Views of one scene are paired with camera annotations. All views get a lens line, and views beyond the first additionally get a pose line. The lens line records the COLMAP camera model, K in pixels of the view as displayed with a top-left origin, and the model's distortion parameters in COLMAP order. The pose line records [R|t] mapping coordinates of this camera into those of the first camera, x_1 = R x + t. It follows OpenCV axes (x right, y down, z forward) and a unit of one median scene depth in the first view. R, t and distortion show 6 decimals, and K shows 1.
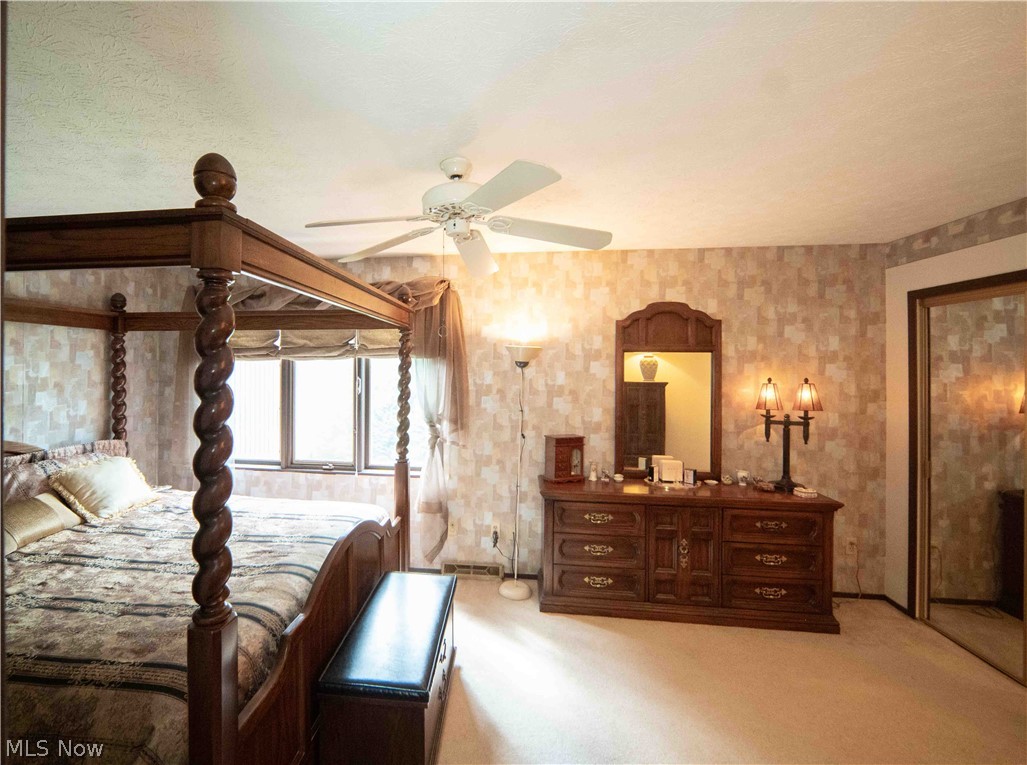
lens RADIAL K [[473.7, 0, 512.9], [0, 473.7, 379.1], [0, 0, 1]] dist [0.000196, -0.009442]
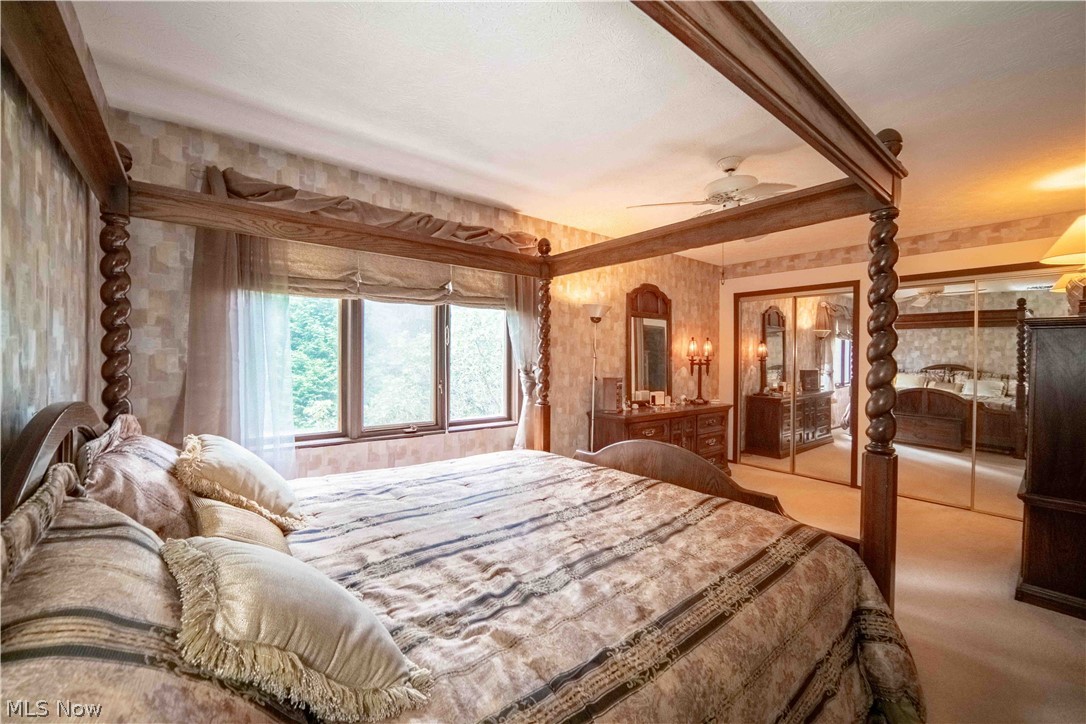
lens RADIAL K [[442.2, 0, 549.6], [0, 442.2, 364.6], [0, 0, 1]] dist [0.000178, 0.000055]
pose [[0.681788, -0.013918, 0.731417, -0.927663], [0.013076, 0.999891, 0.006838, 0.076265], [-0.731432, 0.004902, 0.681896, 0.313026]]
